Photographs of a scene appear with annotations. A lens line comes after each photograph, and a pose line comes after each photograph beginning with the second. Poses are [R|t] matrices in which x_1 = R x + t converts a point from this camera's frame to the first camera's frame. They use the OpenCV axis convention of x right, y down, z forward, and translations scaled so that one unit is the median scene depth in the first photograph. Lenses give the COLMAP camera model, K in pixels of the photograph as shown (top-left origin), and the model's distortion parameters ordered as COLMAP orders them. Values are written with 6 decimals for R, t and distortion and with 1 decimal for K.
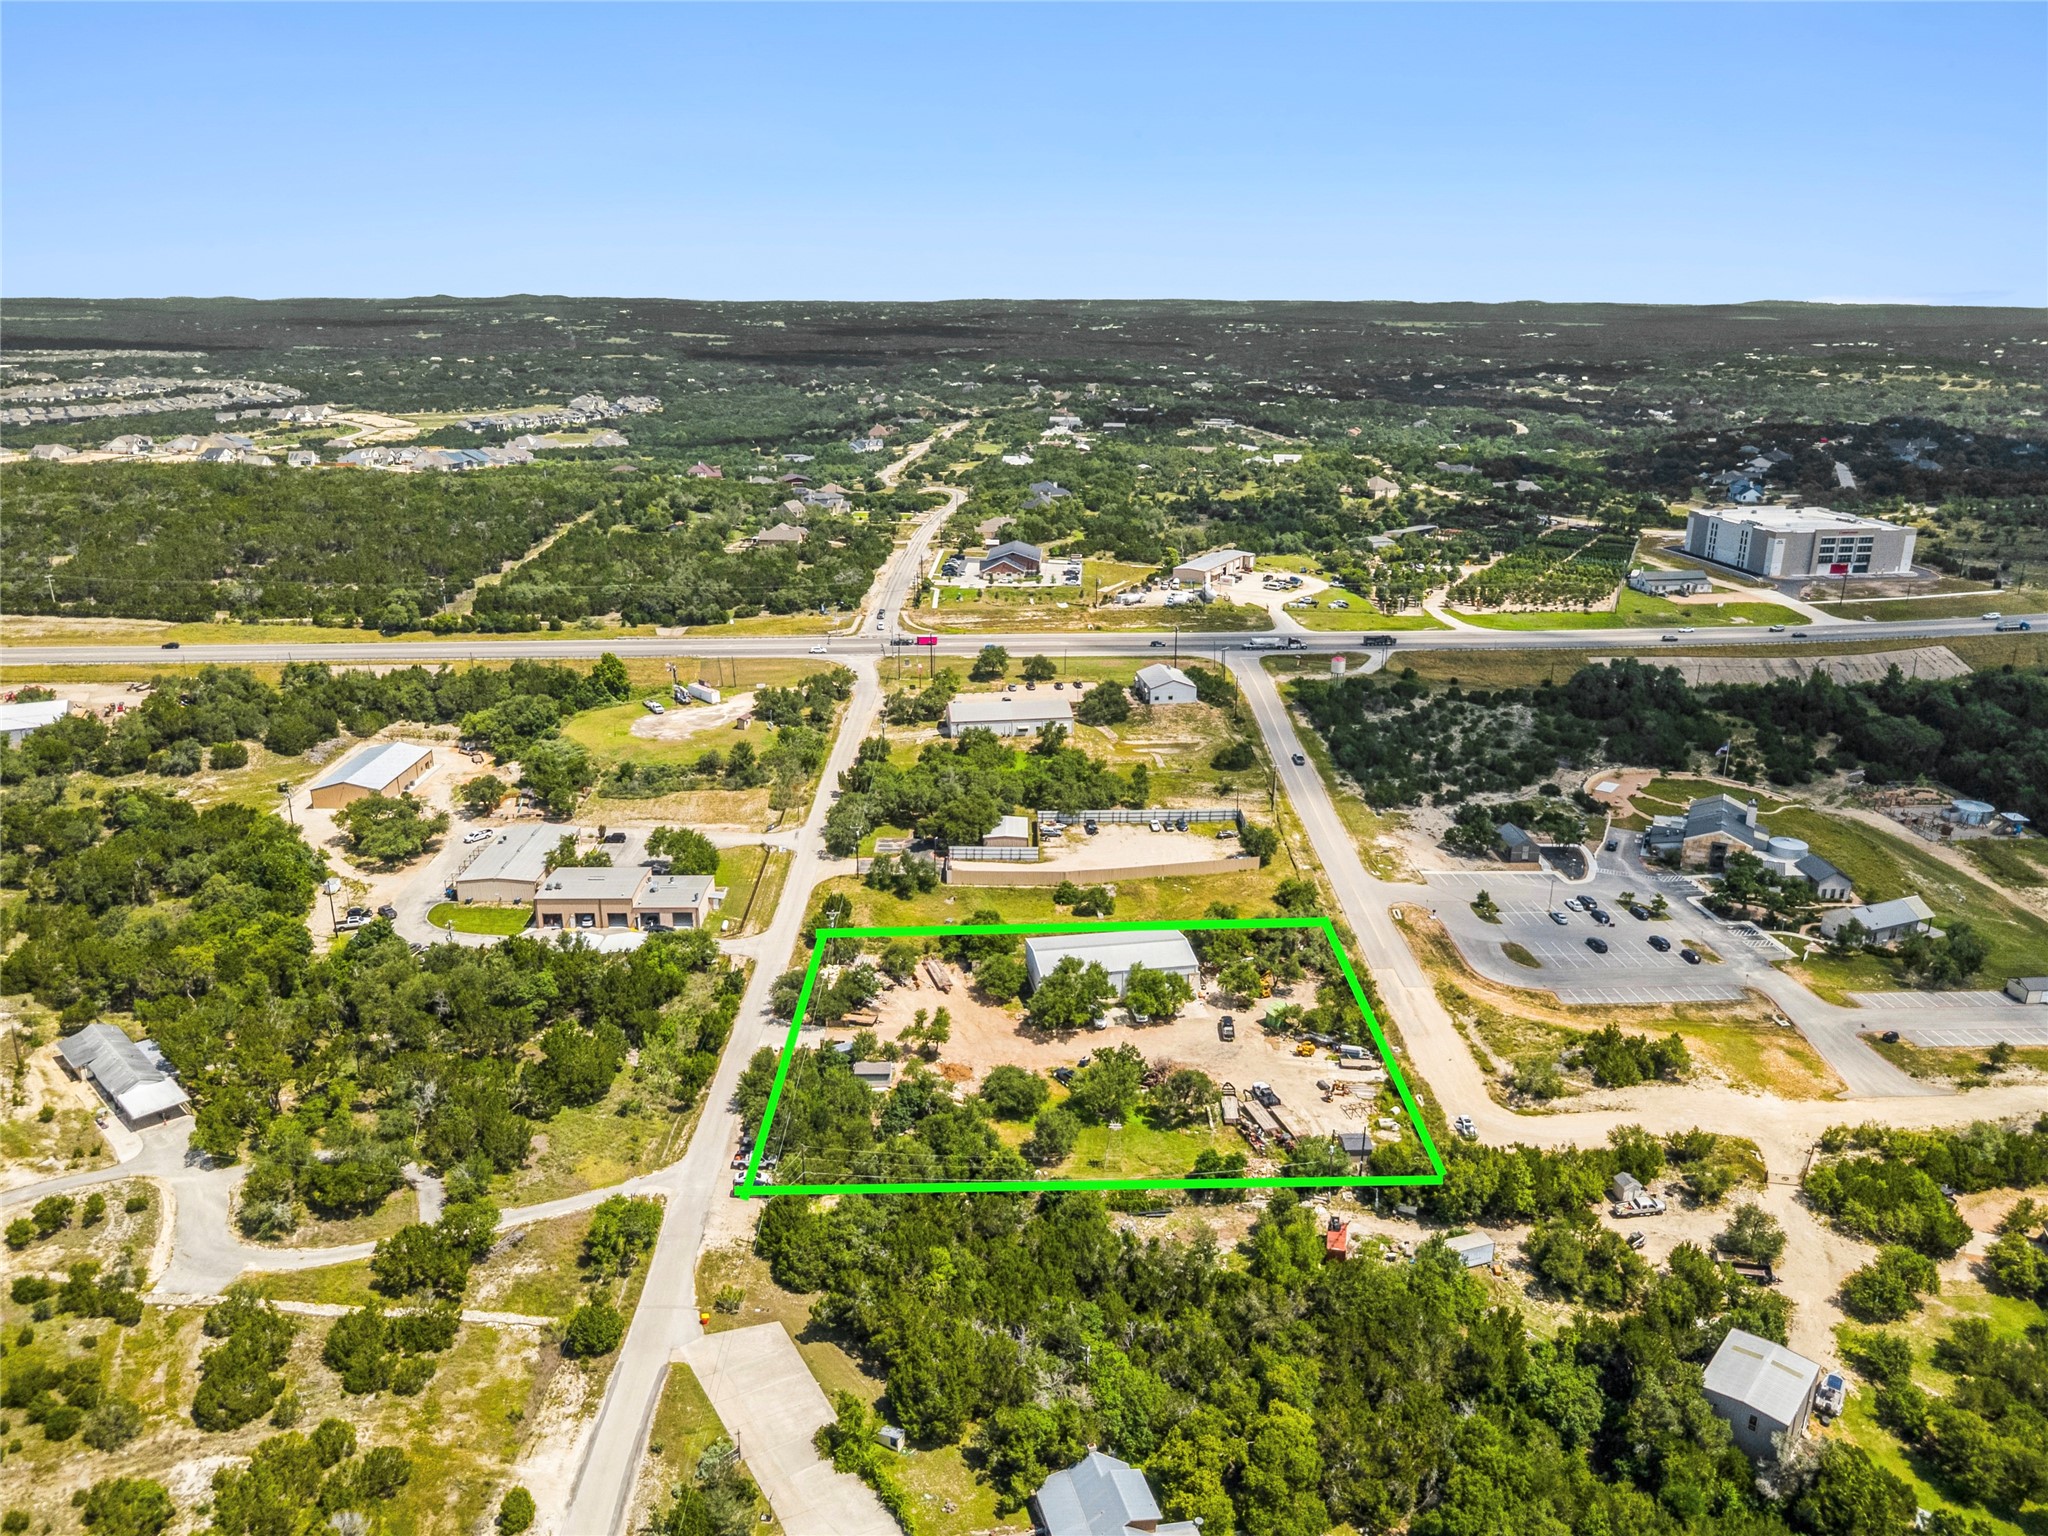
lens RADIAL K [[1519.9, 0, 1024.0], [0, 1519.9, 768.0], [0, 0, 1]] dist [-0.010790, -0.008313]
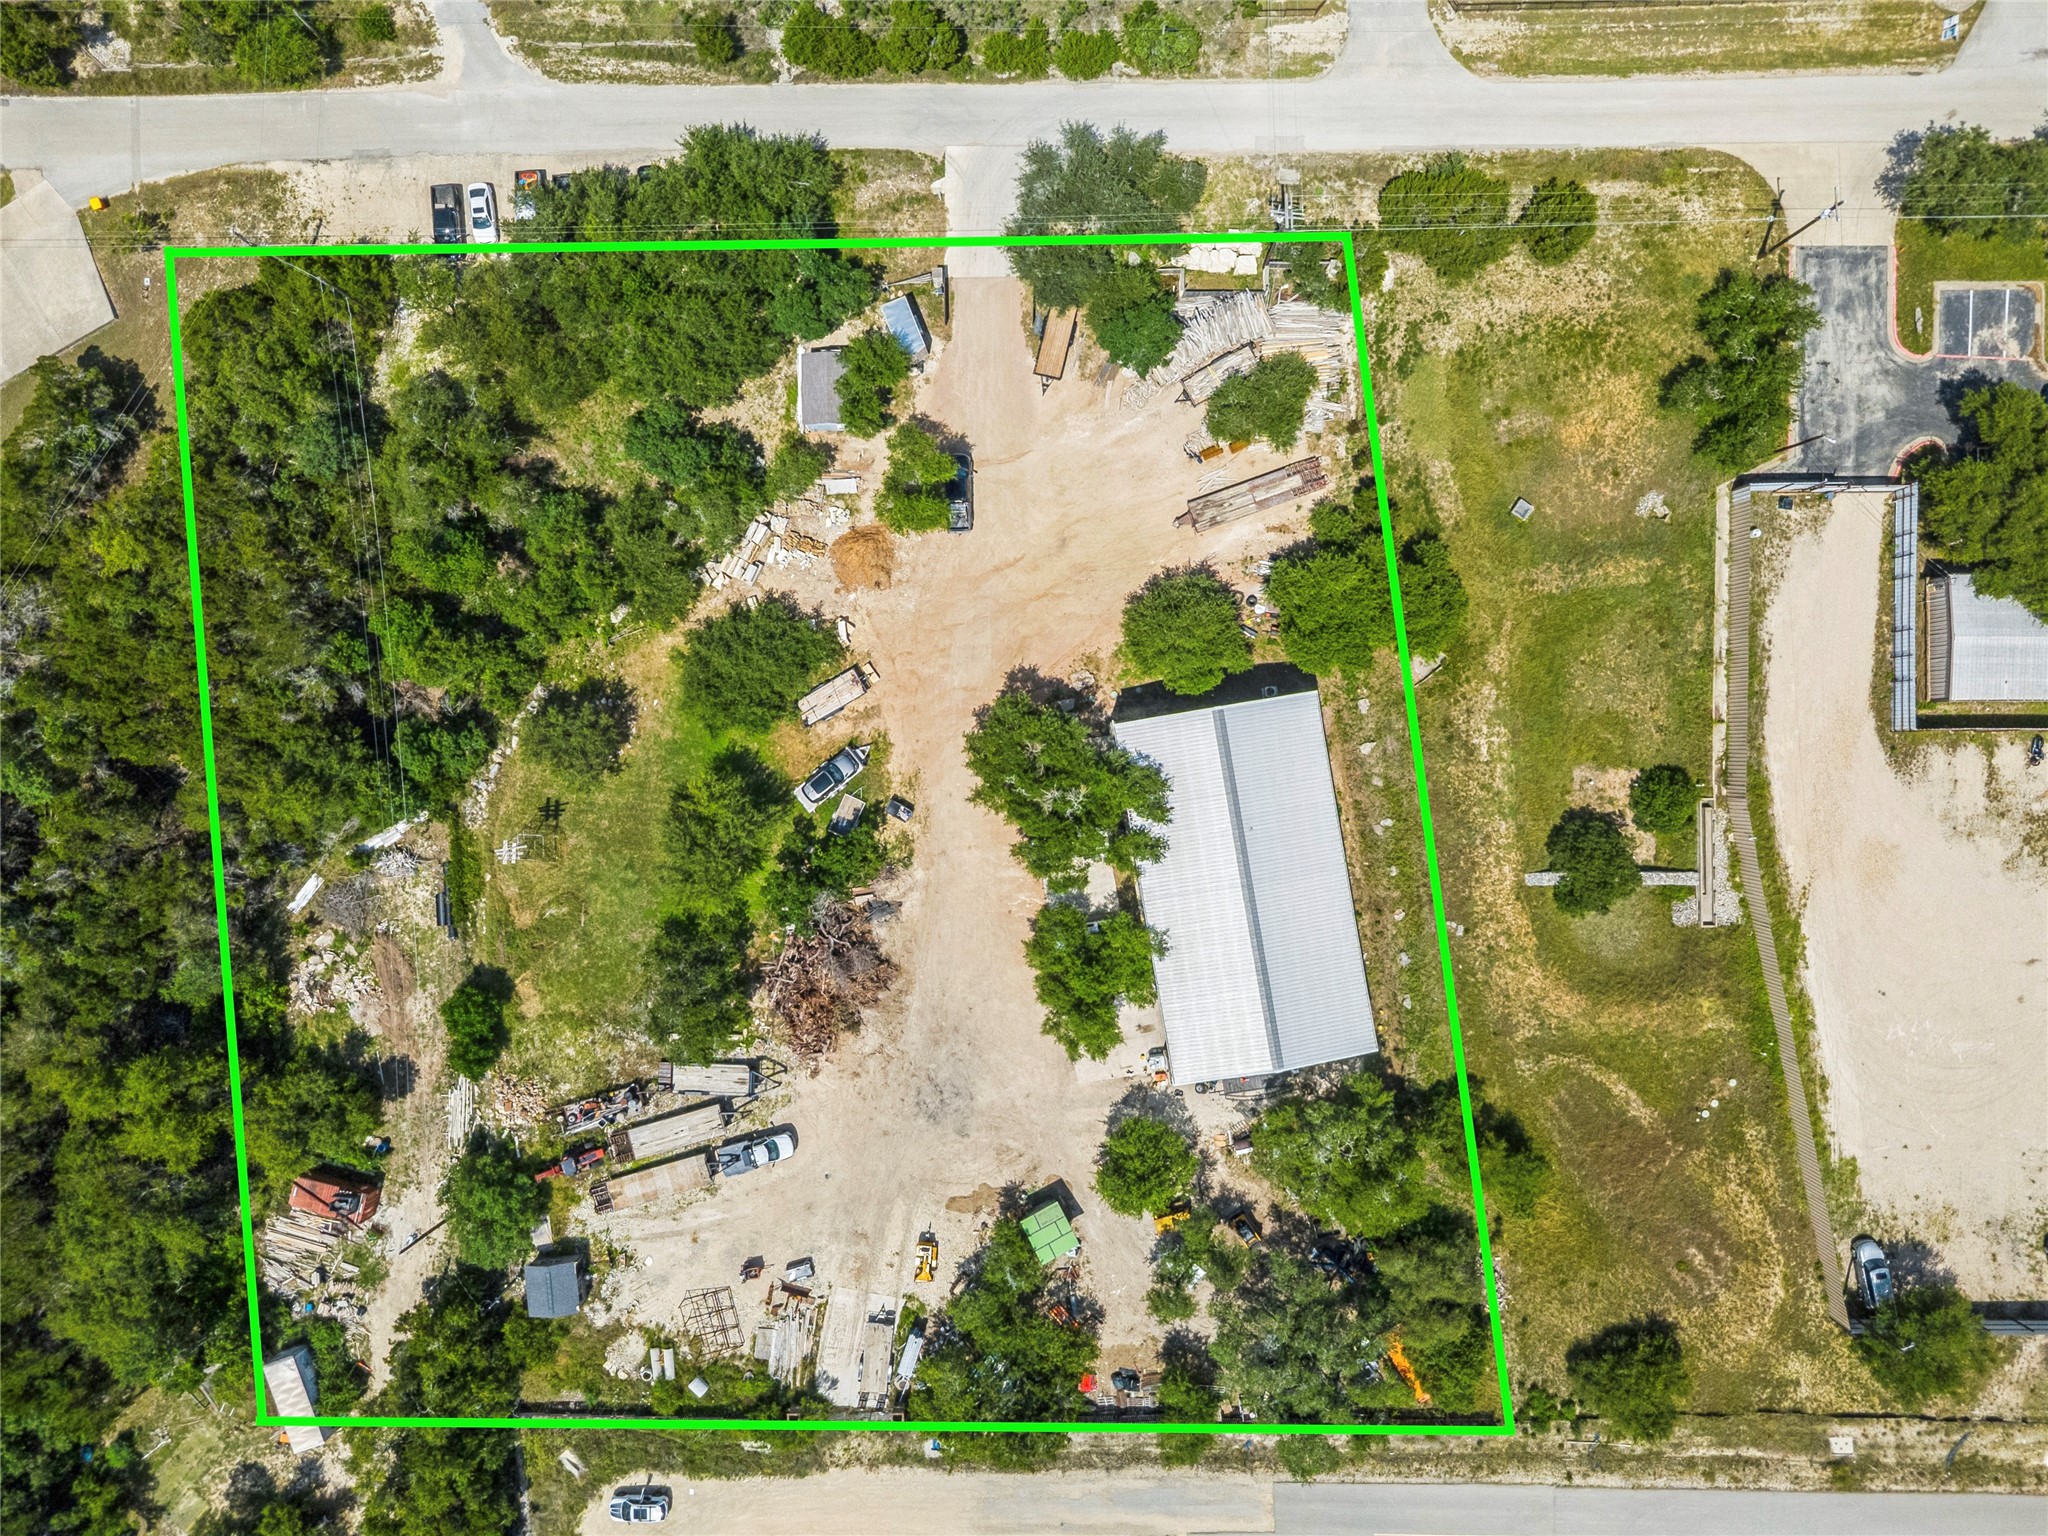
lens RADIAL K [[1519.9, 0, 1024.0], [0, 1519.9, 768.0], [0, 0, 1]] dist [-0.010790, -0.008313]
pose [[-0.009181, 0.999954, 0.002883, 0.026100], [-0.296870, -0.005479, 0.954902, -0.314304], [0.954874, 0.007911, 0.296907, 0.947207]]
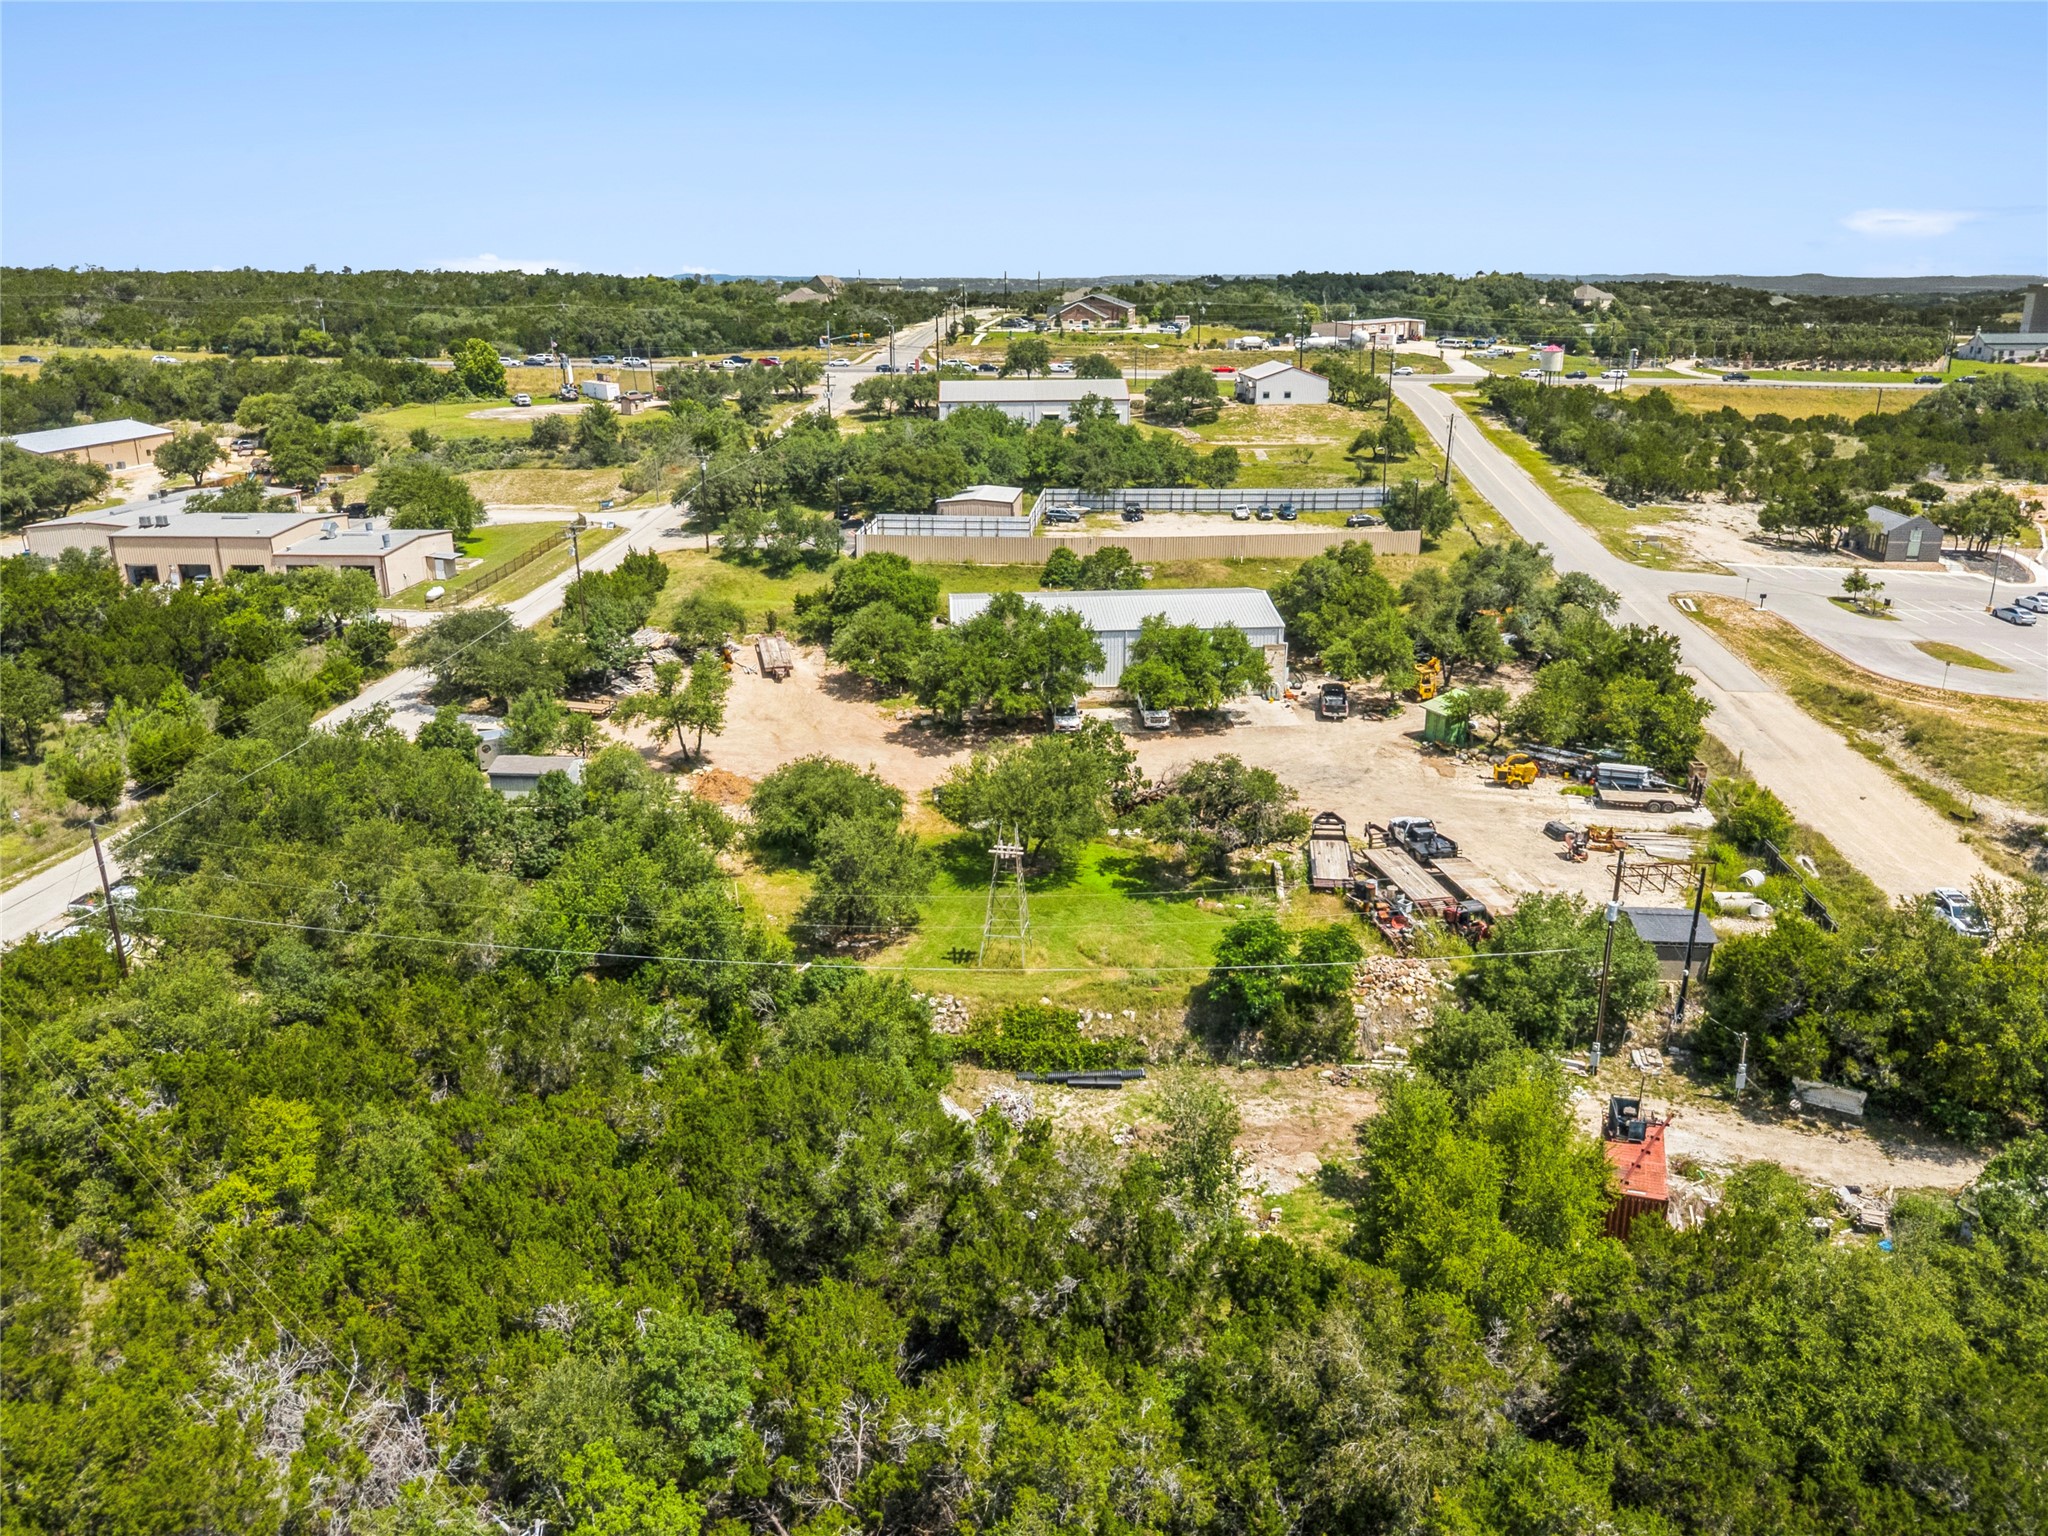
lens RADIAL K [[1519.9, 0, 1024.0], [0, 1519.9, 768.0], [0, 0, 1]] dist [-0.010790, -0.008313]
pose [[0.994240, 0.026254, -0.103907, 0.095714], [-0.026338, 0.999653, 0.000561, 0.201167], [0.103885, 0.002179, 0.994587, 0.585417]]
